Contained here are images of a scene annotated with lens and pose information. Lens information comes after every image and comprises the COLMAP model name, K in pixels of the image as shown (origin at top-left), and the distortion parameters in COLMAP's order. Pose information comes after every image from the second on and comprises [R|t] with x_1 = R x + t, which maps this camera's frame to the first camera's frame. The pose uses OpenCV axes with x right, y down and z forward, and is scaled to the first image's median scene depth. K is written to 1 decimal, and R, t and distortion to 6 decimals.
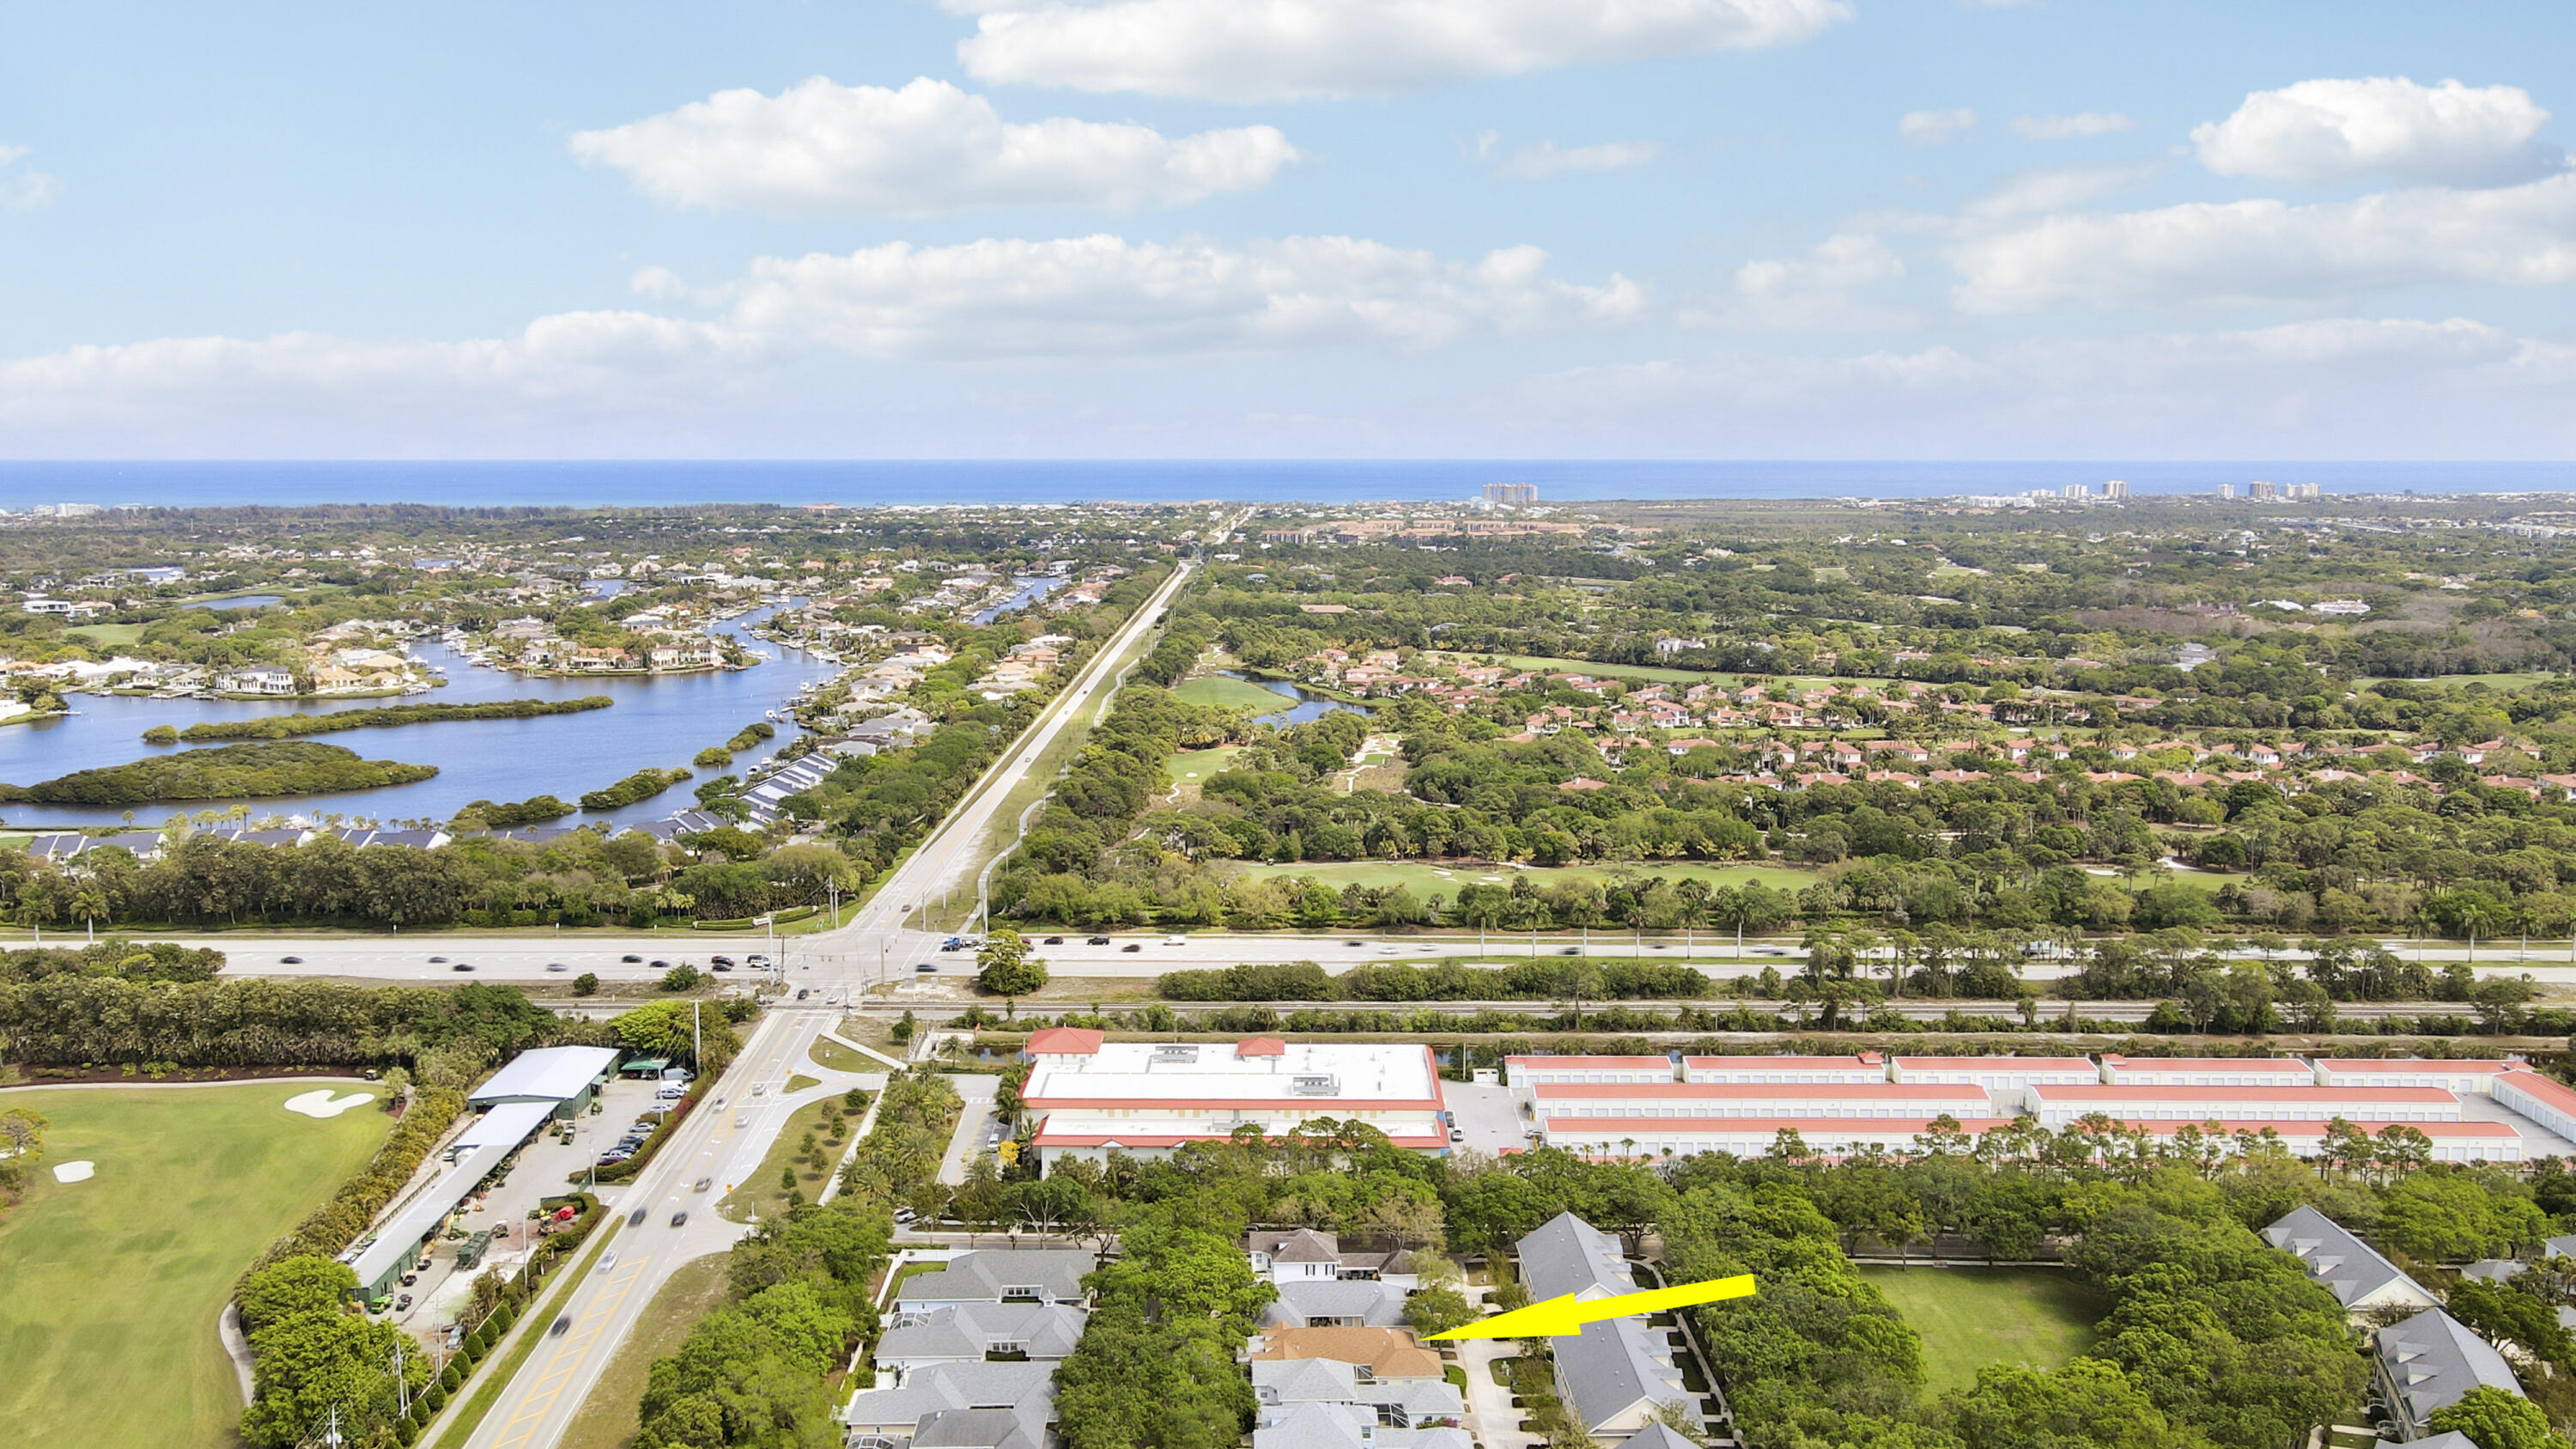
lens RADIAL K [[2004.0, 0, 1288.0], [0, 2004.0, 724.5], [0, 0, 1]] dist [-0.030172, 0.108030]
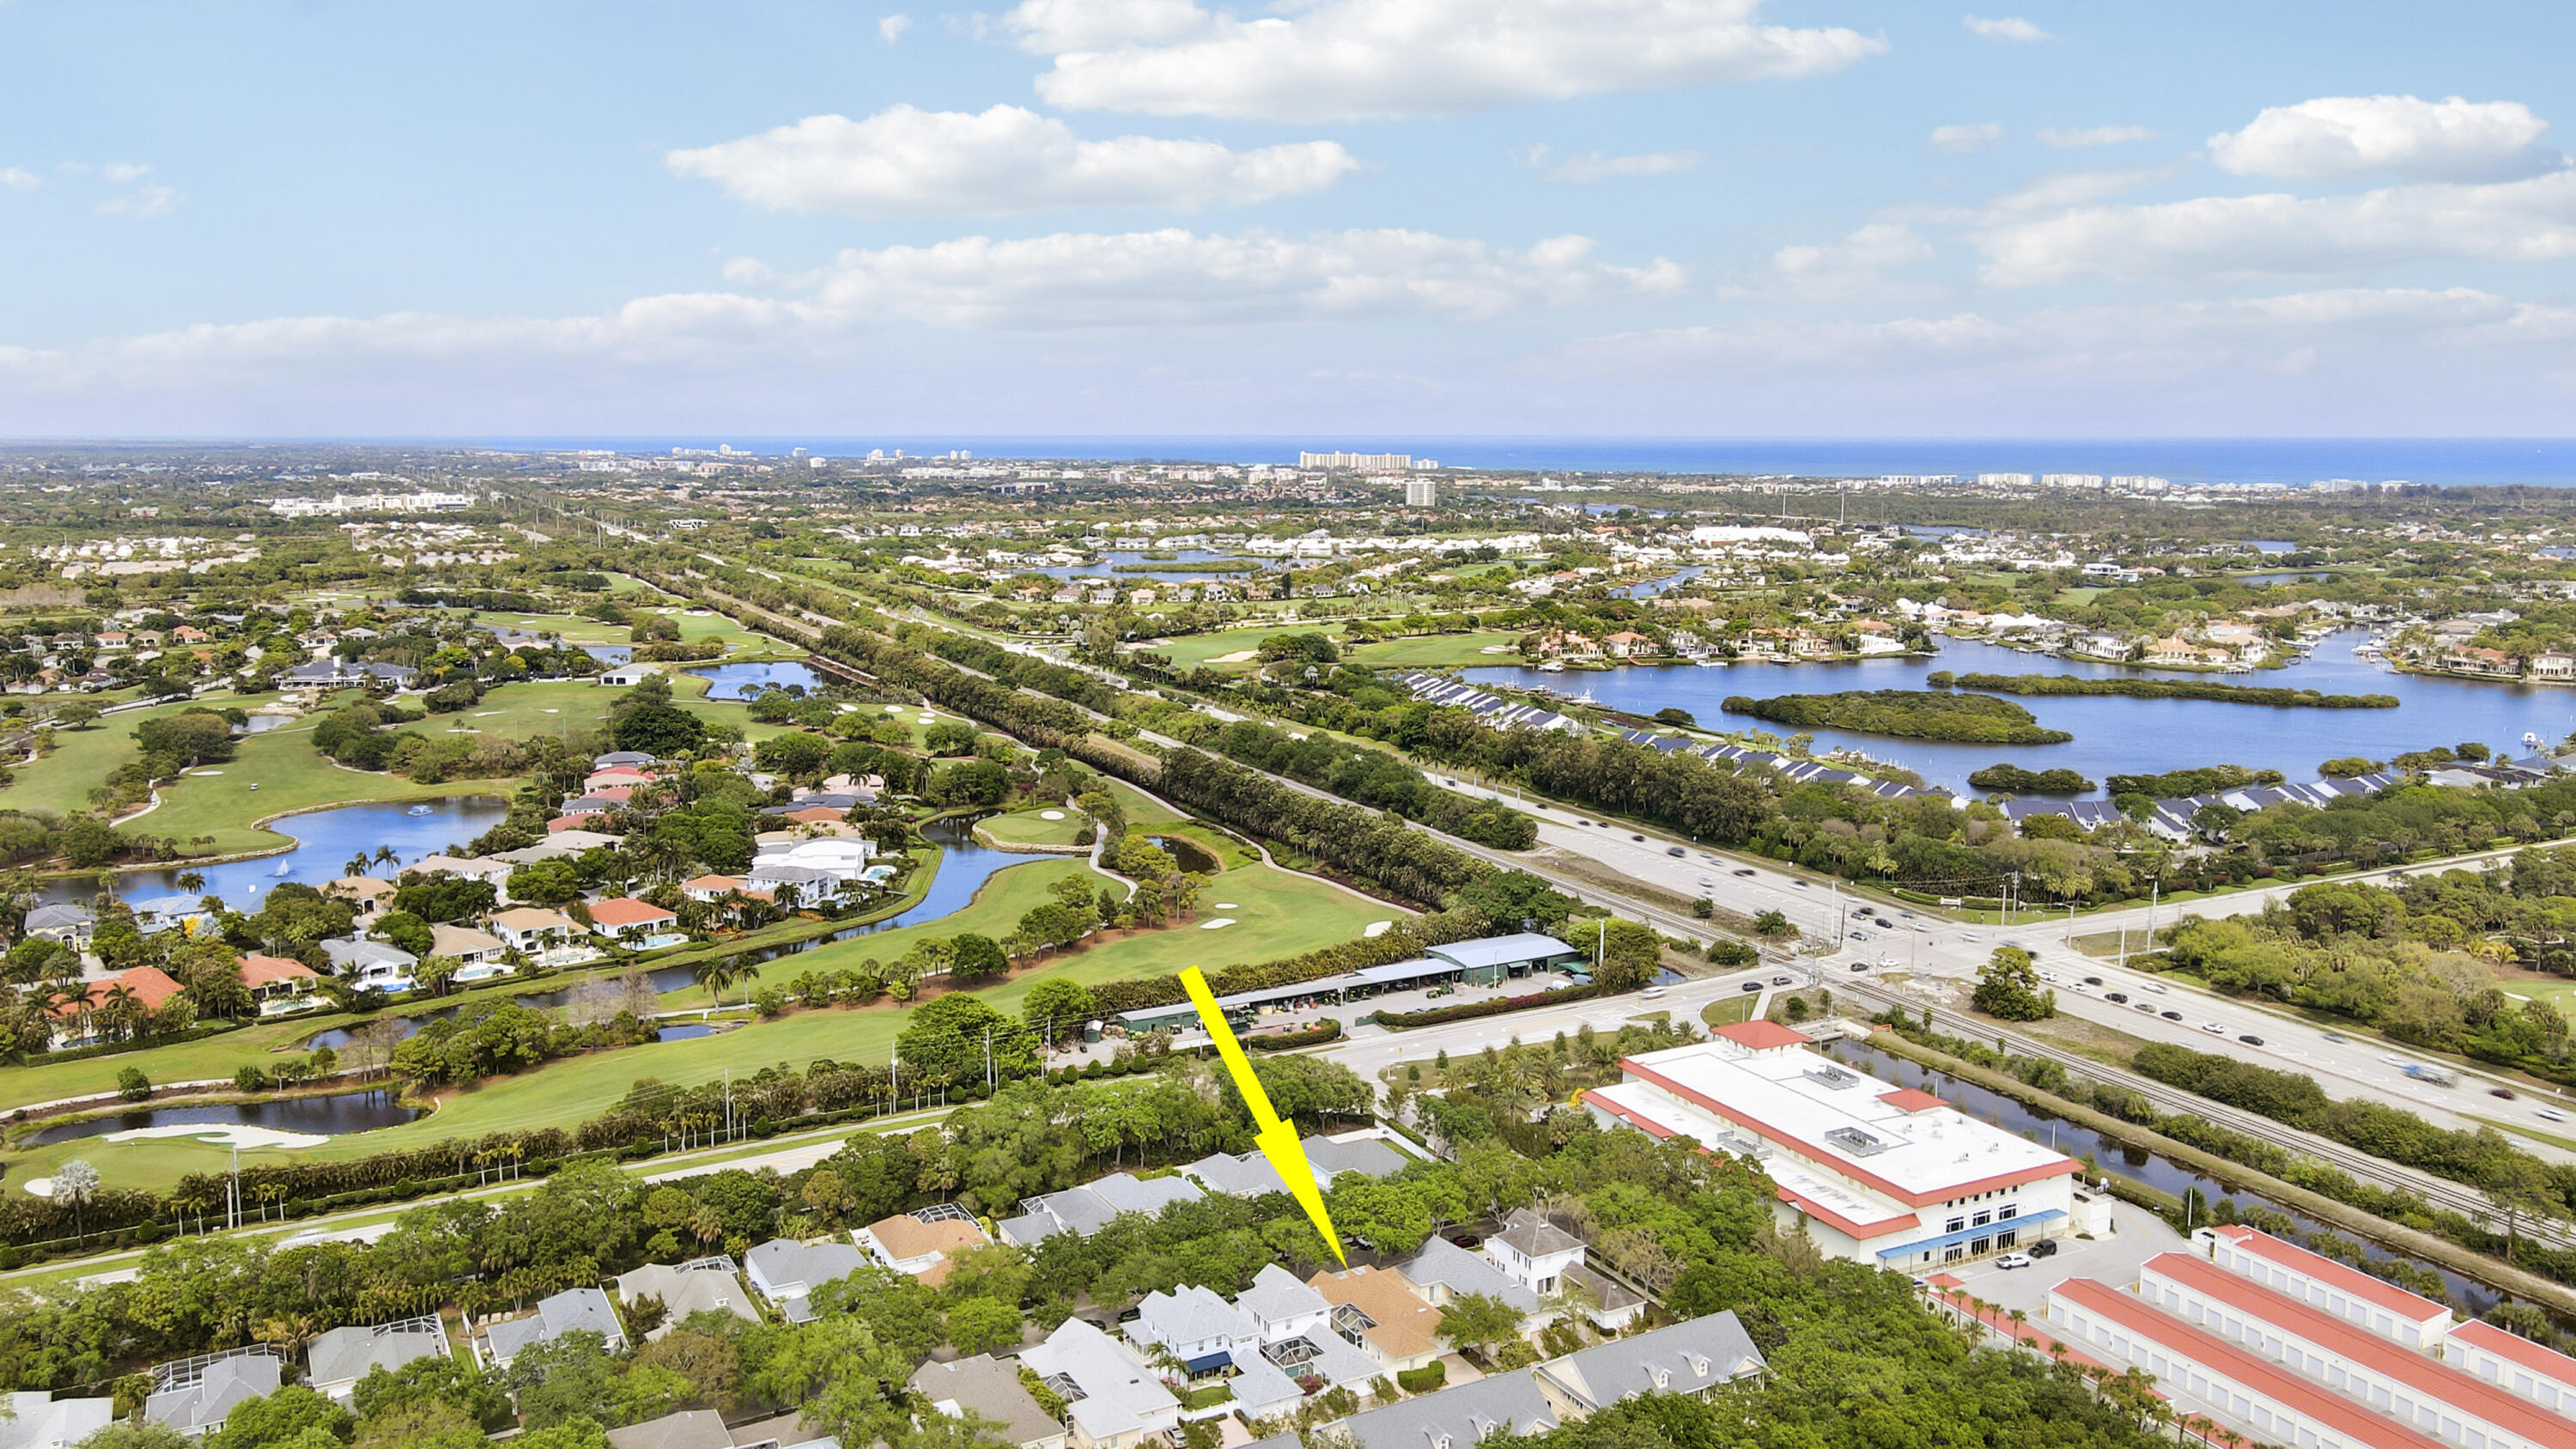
lens RADIAL K [[2004.0, 0, 1288.0], [0, 2004.0, 724.5], [0, 0, 1]] dist [-0.030172, 0.108030]
pose [[0.460905, 0.132601, -0.877487, 0.574407], [-0.123208, 0.988760, 0.084700, -0.042173], [0.878855, 0.069075, 0.472062, 0.300164]]
